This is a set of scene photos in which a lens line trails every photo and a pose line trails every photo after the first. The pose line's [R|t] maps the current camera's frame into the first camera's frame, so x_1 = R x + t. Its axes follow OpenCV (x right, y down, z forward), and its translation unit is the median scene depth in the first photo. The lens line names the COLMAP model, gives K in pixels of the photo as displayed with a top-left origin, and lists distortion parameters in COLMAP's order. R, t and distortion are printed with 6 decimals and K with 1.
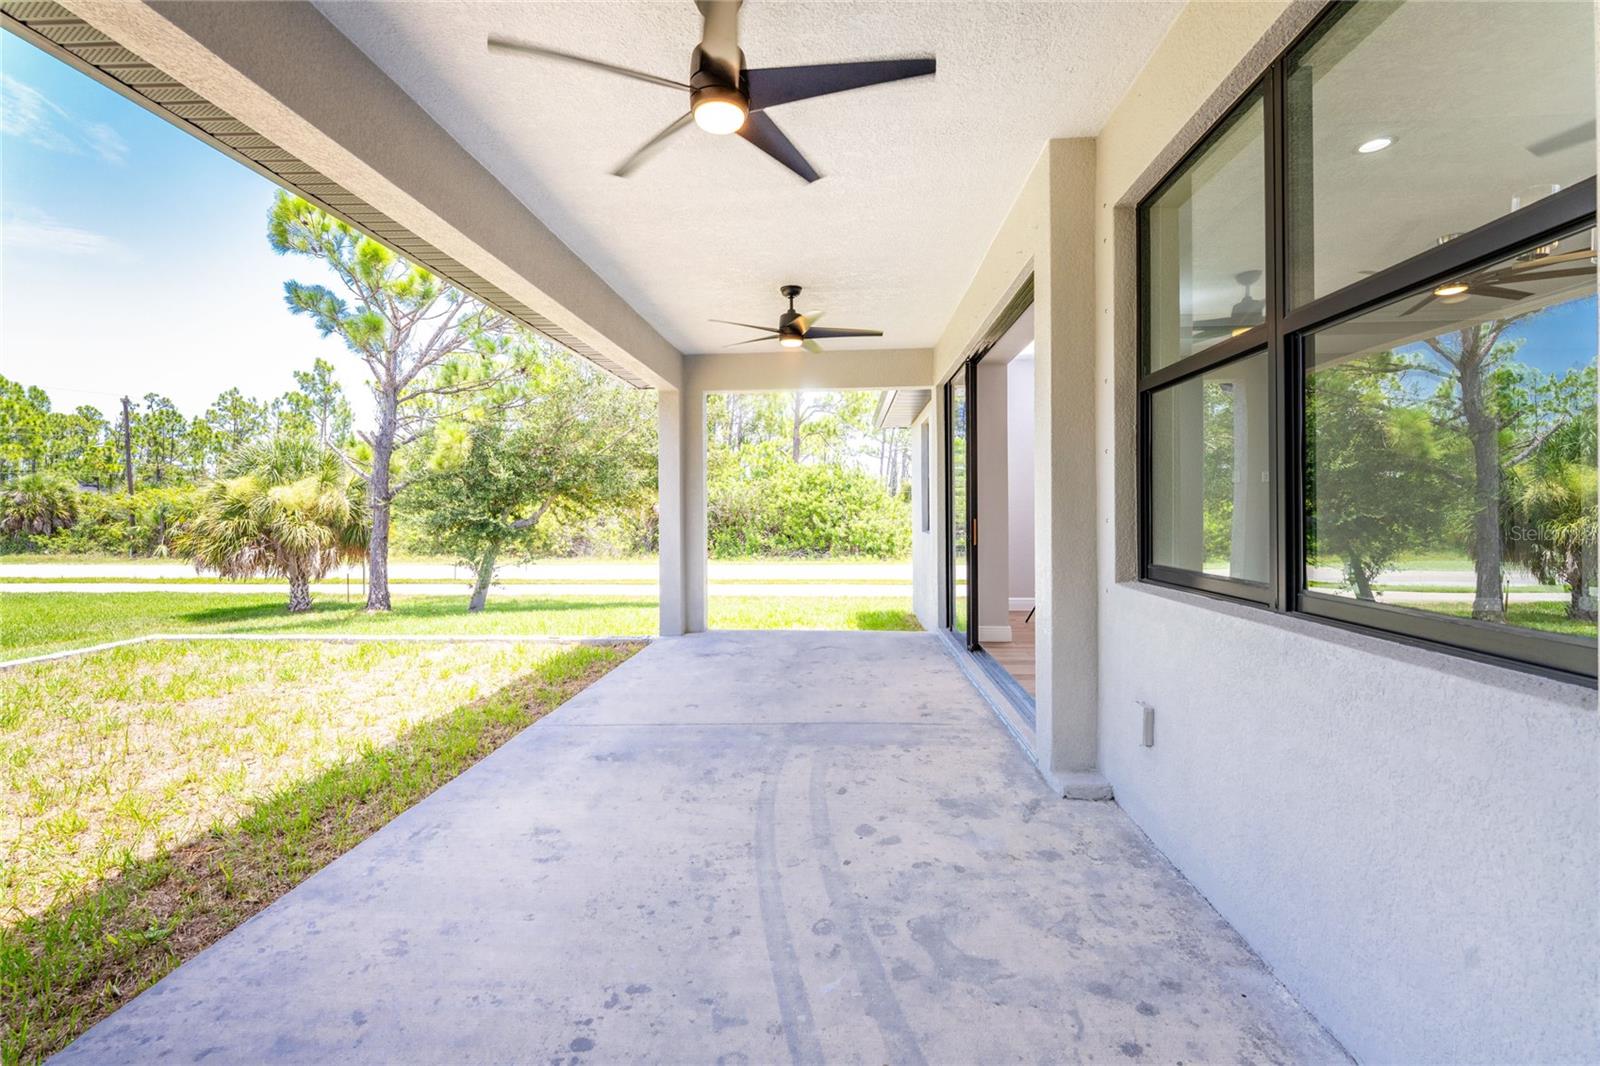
lens RADIAL K [[699.6, 0, 800.0], [0, 699.6, 533.0], [0, 0, 1]] dist [-0.000023, -0.000007]
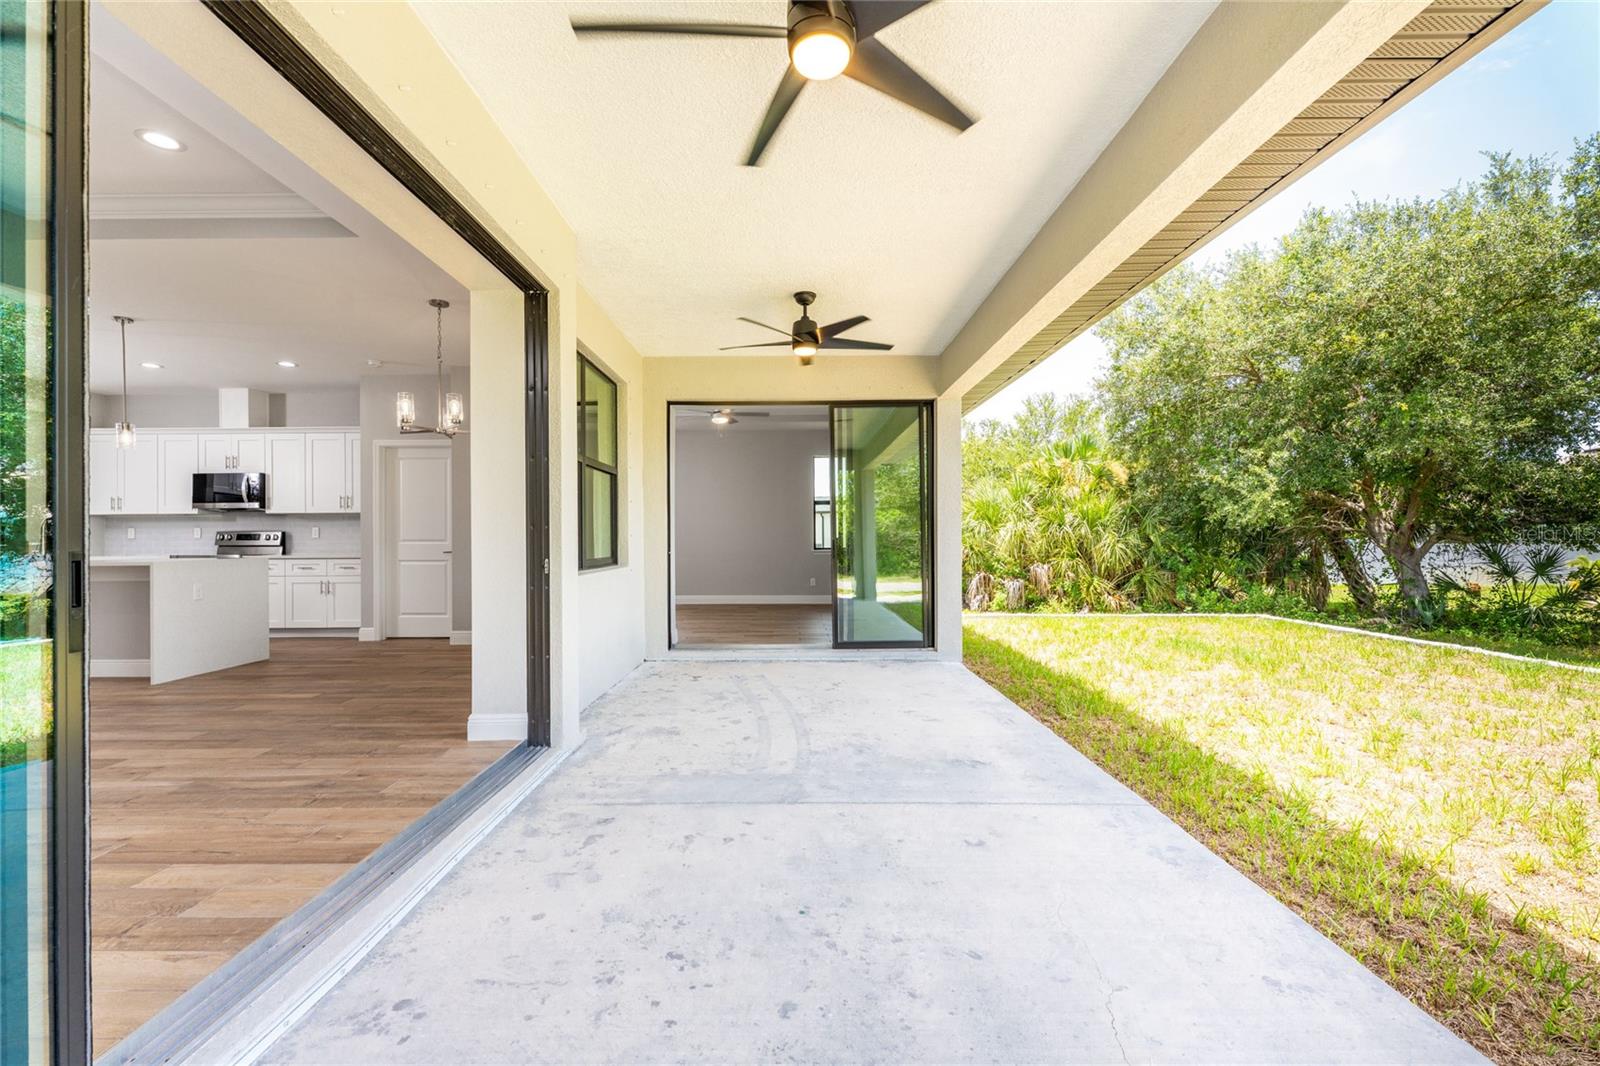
lens RADIAL K [[699.6, 0, 800.0], [0, 699.6, 533.0], [0, 0, 1]] dist [-0.000023, -0.000007]
pose [[-0.997321, 0.013366, -0.071916, 0.043633], [0.011838, 0.999696, 0.021630, -0.039971], [0.072183, 0.020721, -0.997176, 2.059457]]
